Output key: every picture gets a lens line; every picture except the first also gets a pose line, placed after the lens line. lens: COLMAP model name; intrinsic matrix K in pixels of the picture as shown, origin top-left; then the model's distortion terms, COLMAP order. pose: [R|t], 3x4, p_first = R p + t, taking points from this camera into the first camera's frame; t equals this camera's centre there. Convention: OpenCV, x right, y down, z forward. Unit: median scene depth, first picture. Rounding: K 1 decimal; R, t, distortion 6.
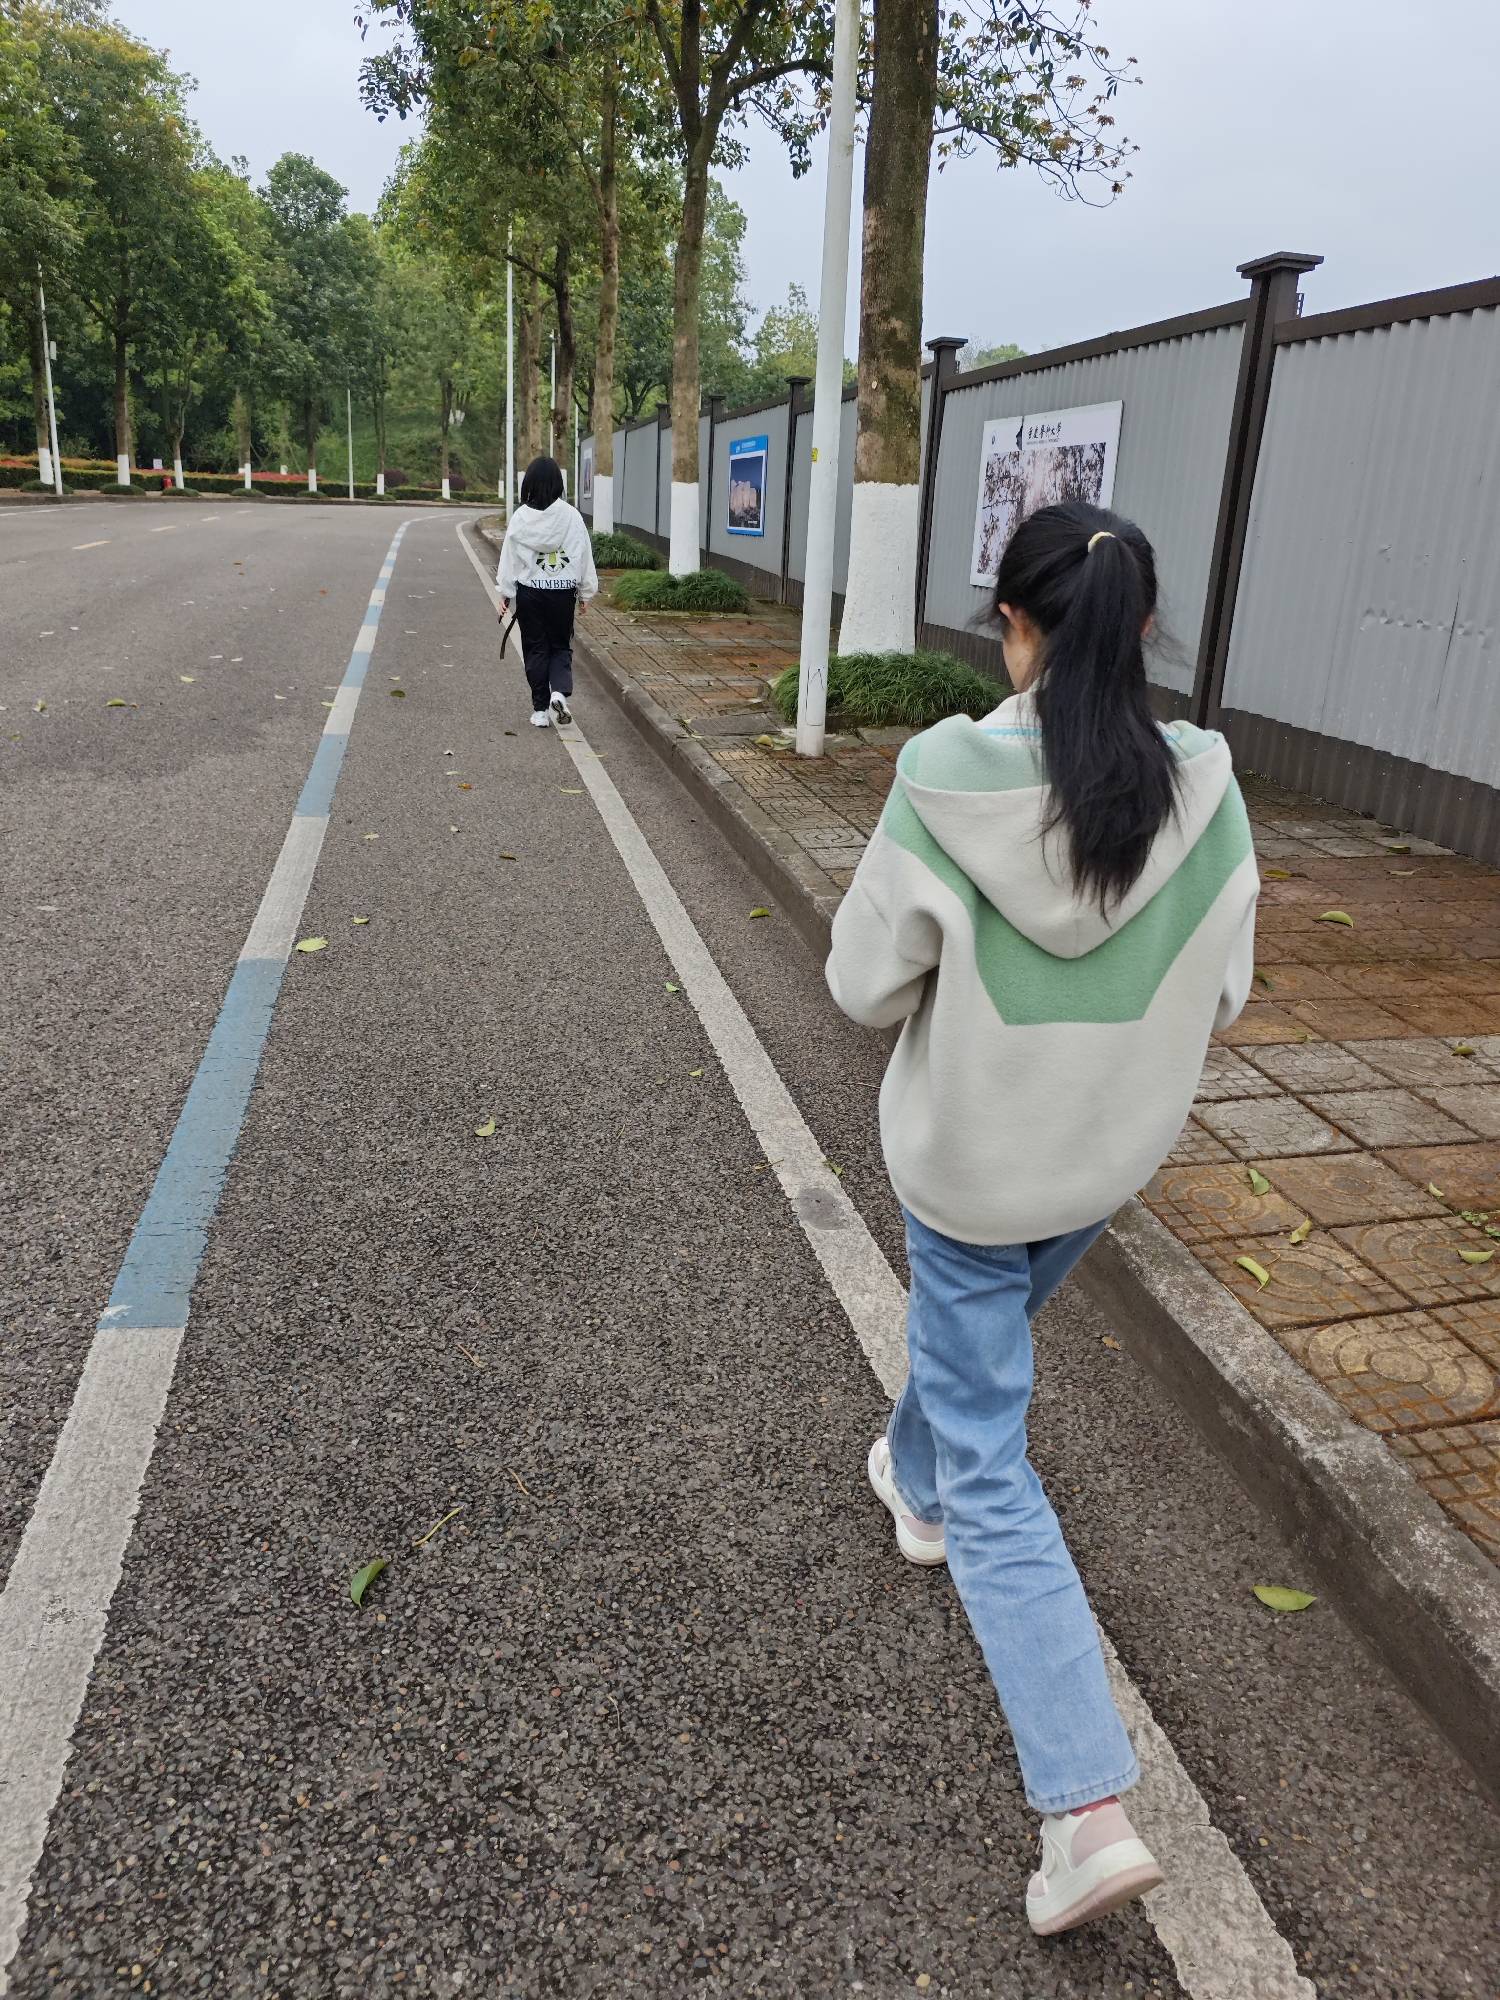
lens RADIAL K [[1486.2, 0, 762.7], [0, 1486.2, 985.7], [0, 0, 1]] dist [0.009606, -0.002989]
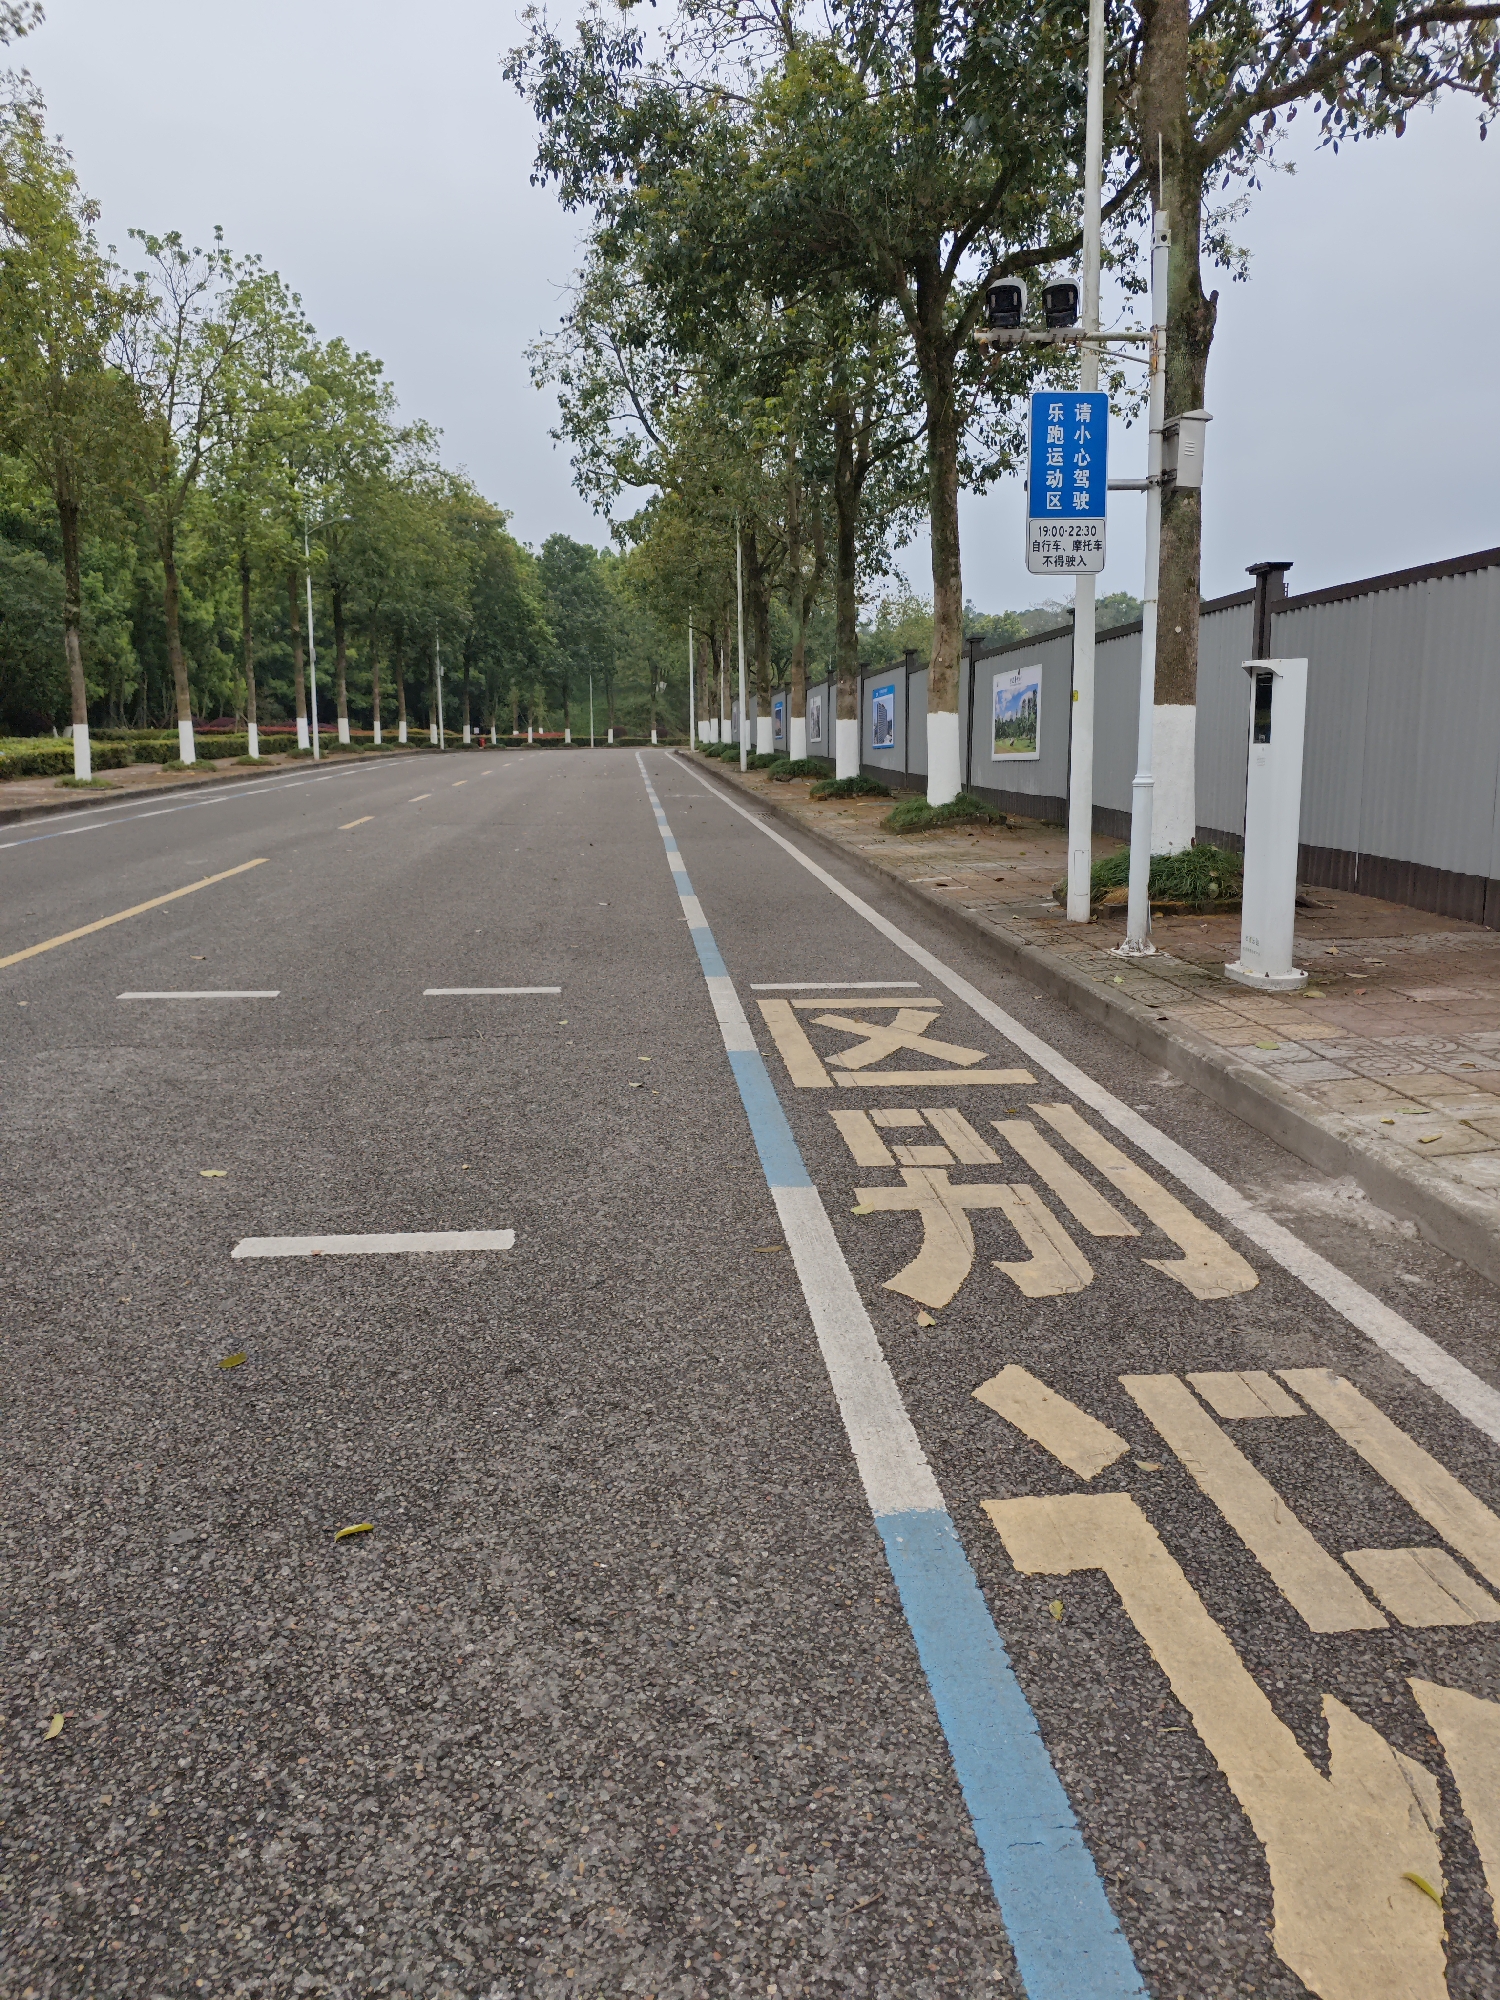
lens RADIAL K [[1486.2, 0, 811.8], [0, 1486.2, 994.2], [0, 0, 1]] dist [0.009606, -0.002989]
pose [[0.994611, -0.040208, -0.095563, 0.077014], [0.025957, 0.988953, -0.145938, 0.149802], [0.100375, 0.142671, 0.984667, -0.432061]]
